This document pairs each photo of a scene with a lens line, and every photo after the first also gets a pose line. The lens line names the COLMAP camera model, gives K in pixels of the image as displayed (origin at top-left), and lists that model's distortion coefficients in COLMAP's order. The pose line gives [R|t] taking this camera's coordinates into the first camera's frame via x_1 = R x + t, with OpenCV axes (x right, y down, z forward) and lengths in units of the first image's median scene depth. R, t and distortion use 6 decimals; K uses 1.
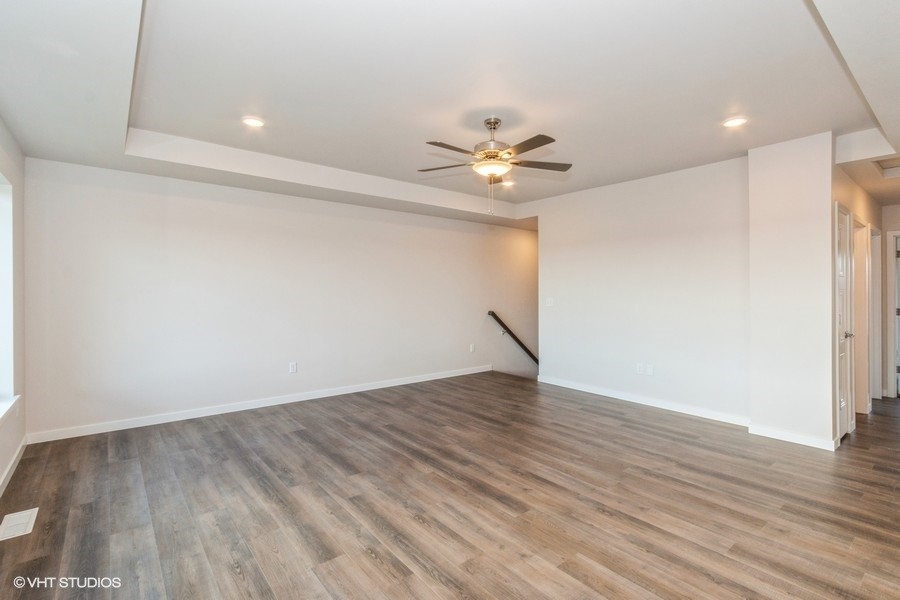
lens RADIAL K [[426.9, 0, 446.4], [0, 426.9, 301.5], [0, 0, 1]] dist [0.001187, 0.000085]
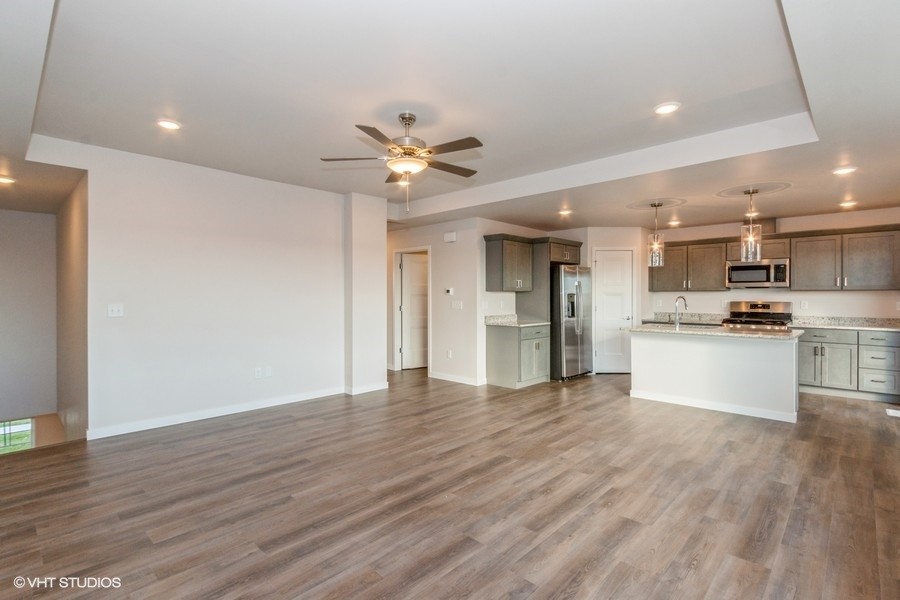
lens RADIAL K [[426.9, 0, 446.4], [0, 426.9, 301.5], [0, 0, 1]] dist [0.001187, 0.000085]
pose [[-0.133753, -0.020104, 0.990811, -0.917276], [0.022340, 0.999479, 0.023295, -0.034787], [-0.990763, 0.025251, -0.133234, 1.104656]]
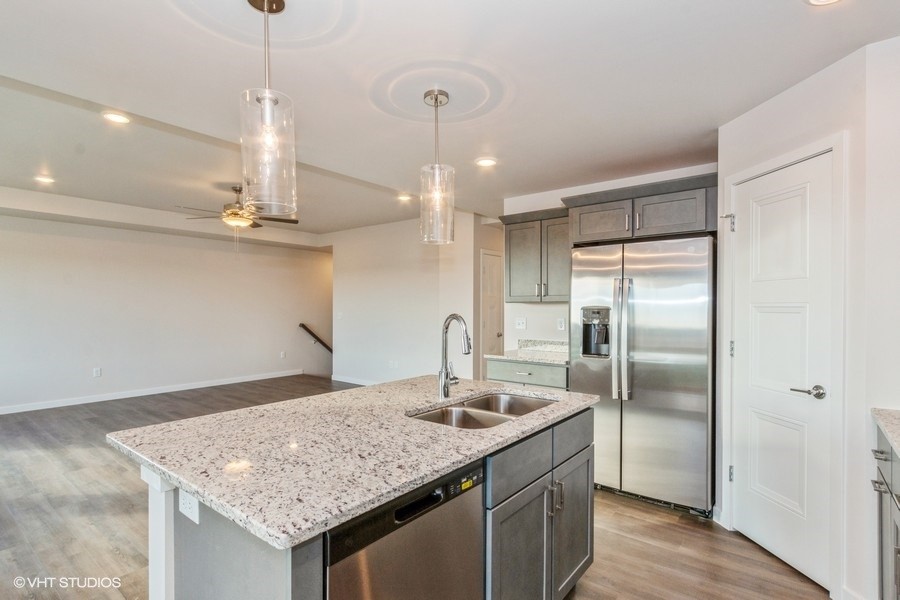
lens RADIAL K [[462.1, 0, 448.7], [0, 462.1, 310.8], [0, 0, 1]] dist [-0.000974, 0.000154]
pose [[0.977724, -0.005202, 0.209831, 0.511331], [0.007273, 0.999932, -0.009101, 0.006546], [-0.209770, 0.010424, 0.977695, -0.711053]]
